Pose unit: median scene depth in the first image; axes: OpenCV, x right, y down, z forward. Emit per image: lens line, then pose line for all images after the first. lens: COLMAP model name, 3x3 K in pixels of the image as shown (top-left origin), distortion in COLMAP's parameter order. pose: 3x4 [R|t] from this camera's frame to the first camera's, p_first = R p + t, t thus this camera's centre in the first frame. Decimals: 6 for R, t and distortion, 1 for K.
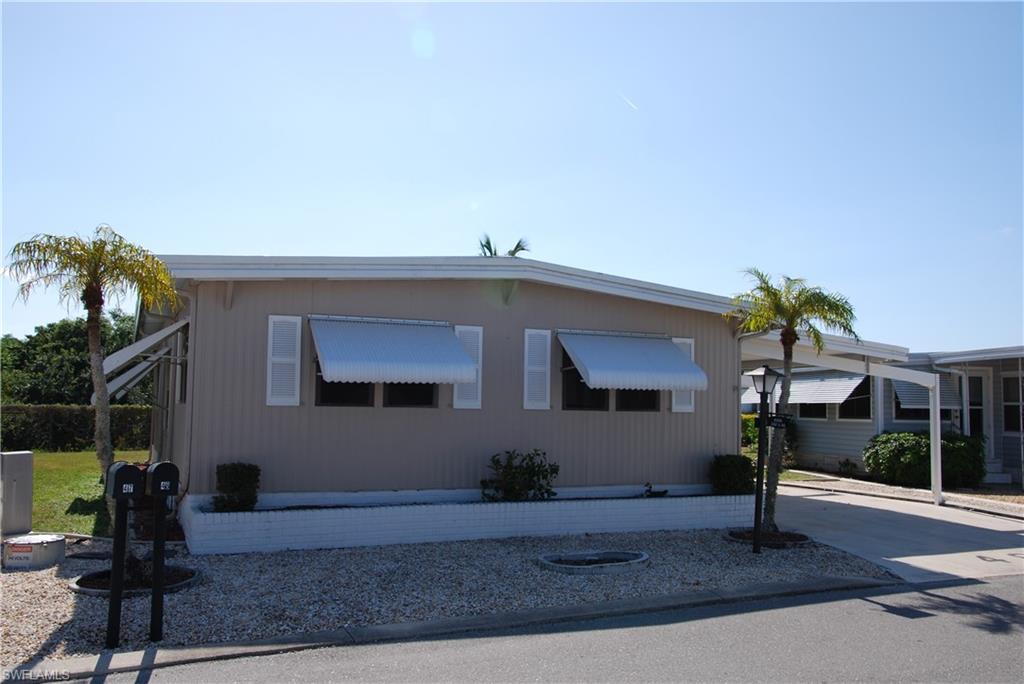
lens RADIAL K [[927.3, 0, 512.0], [0, 927.3, 342.0], [0, 0, 1]] dist [-0.005043, -0.001204]
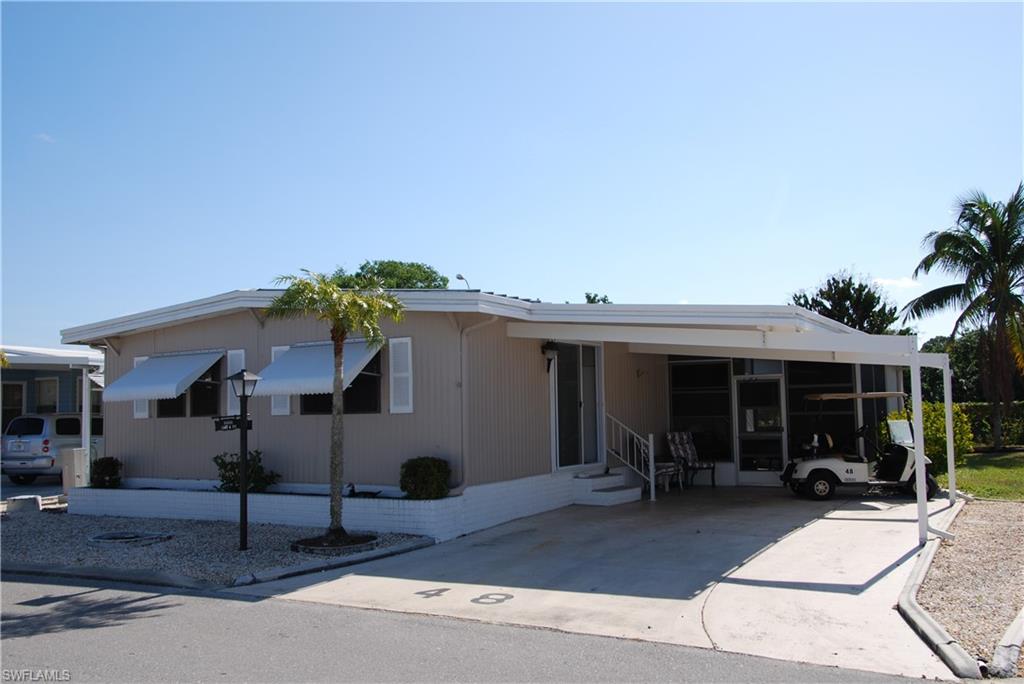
lens RADIAL K [[897.4, 0, 512.0], [0, 897.4, 342.0], [0, 0, 1]] dist [0.000093, 0.006889]
pose [[0.571489, -0.092237, -0.815410, 1.129683], [0.086834, 0.994881, -0.051680, 0.065890], [0.816003, -0.041271, 0.576573, 0.602091]]
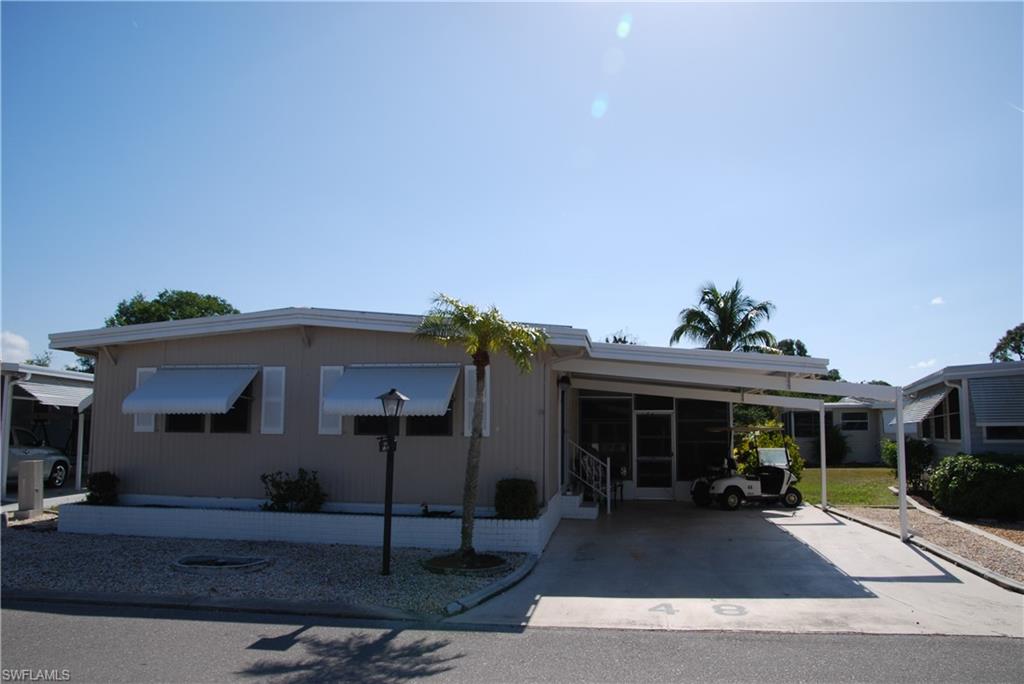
lens RADIAL K [[728.6, 0, 512.3], [0, 728.6, 348.0], [0, 0, 1]] dist [-0.125712, 0.074936]
pose [[0.834986, -0.076676, -0.544903, 0.729410], [0.047322, 0.996581, -0.067721, 0.037196], [0.548233, 0.030760, 0.835760, 0.371523]]
